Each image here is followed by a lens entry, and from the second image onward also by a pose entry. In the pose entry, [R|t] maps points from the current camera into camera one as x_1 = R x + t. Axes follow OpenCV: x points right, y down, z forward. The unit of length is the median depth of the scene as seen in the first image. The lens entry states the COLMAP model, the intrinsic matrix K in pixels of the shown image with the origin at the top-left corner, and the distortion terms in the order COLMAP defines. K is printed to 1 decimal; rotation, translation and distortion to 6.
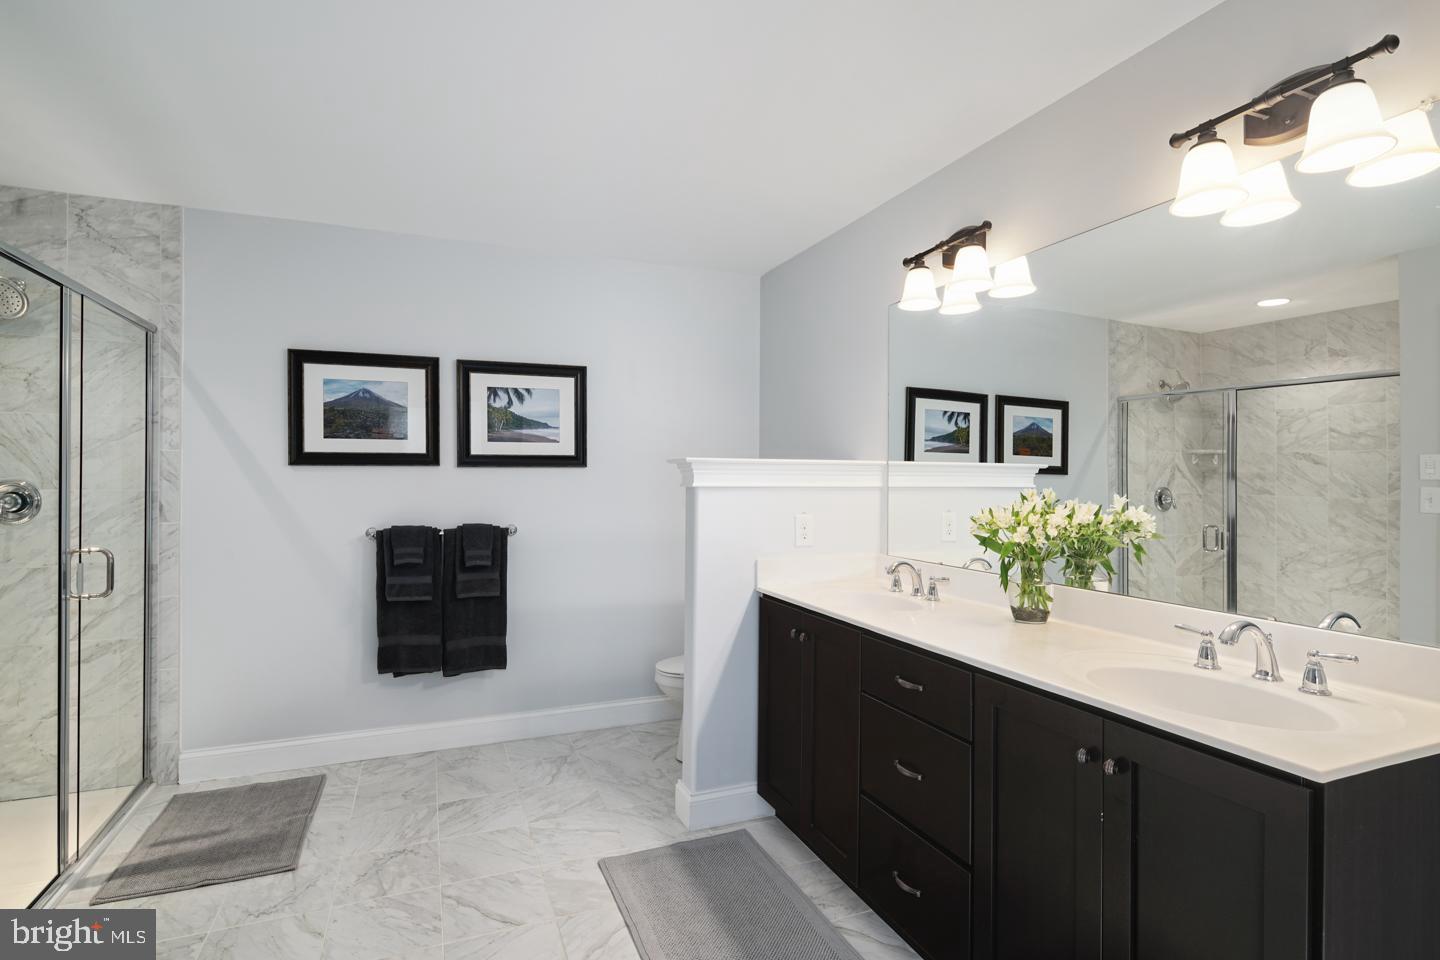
lens RADIAL K [[708.1, 0, 720.0], [0, 708.1, 480.0], [0, 0, 1]] dist [-0.000533, -0.000592]
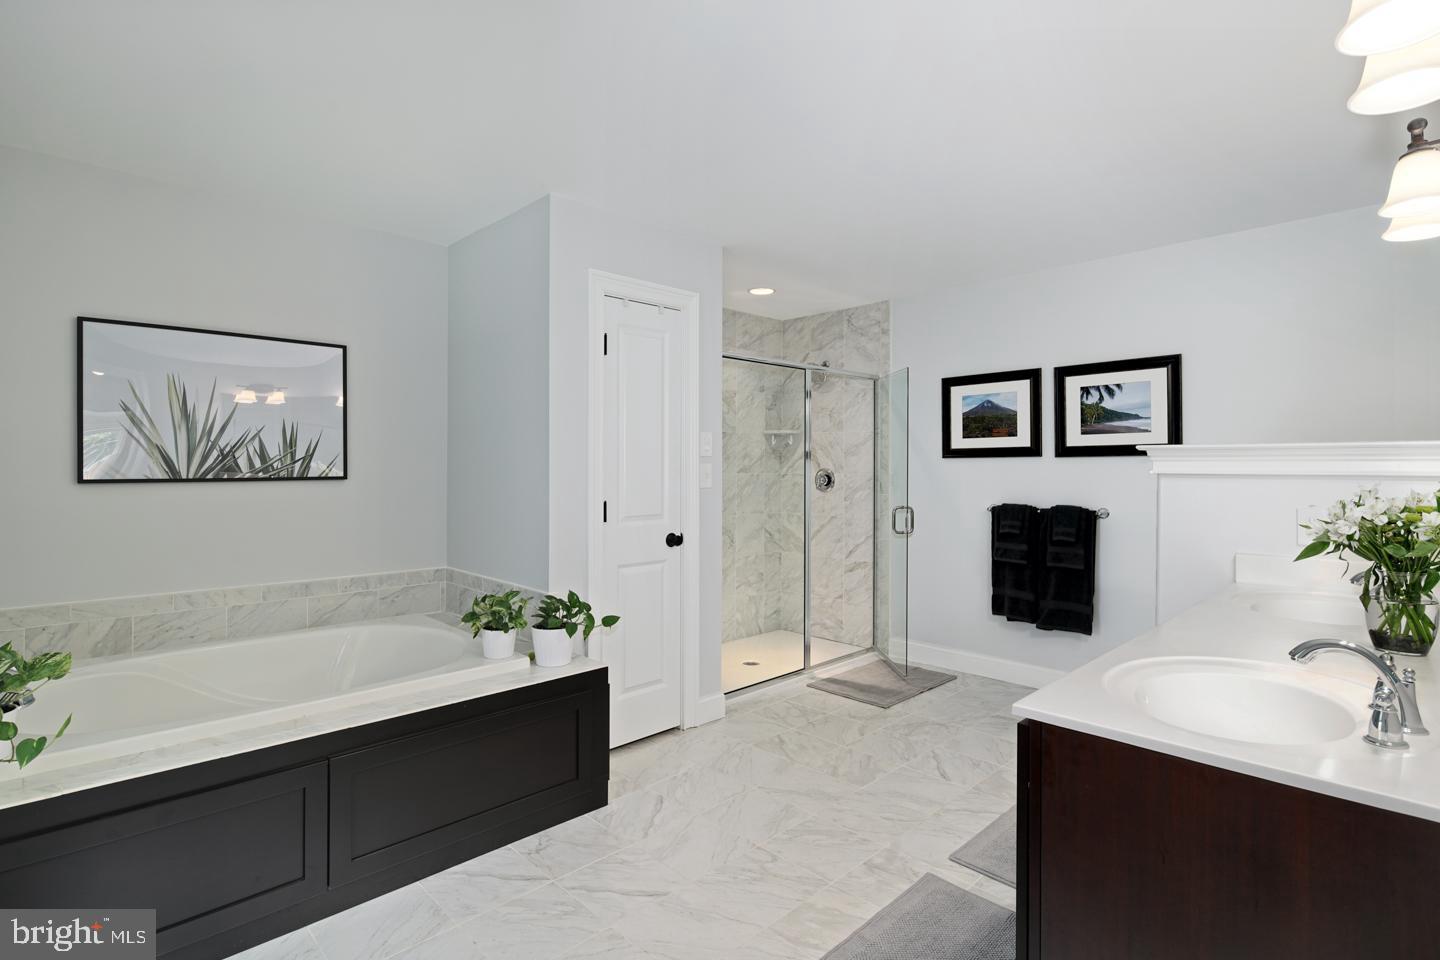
lens RADIAL K [[709.4, 0, 718.9], [0, 709.4, 471.8], [0, 0, 1]] dist [-0.000396, -0.000148]
pose [[0.373186, 0.001612, -0.927755, 0.546290], [-0.002233, 0.999997, 0.000839, 0.006611], [0.927754, 0.001759, 0.373188, 0.027779]]
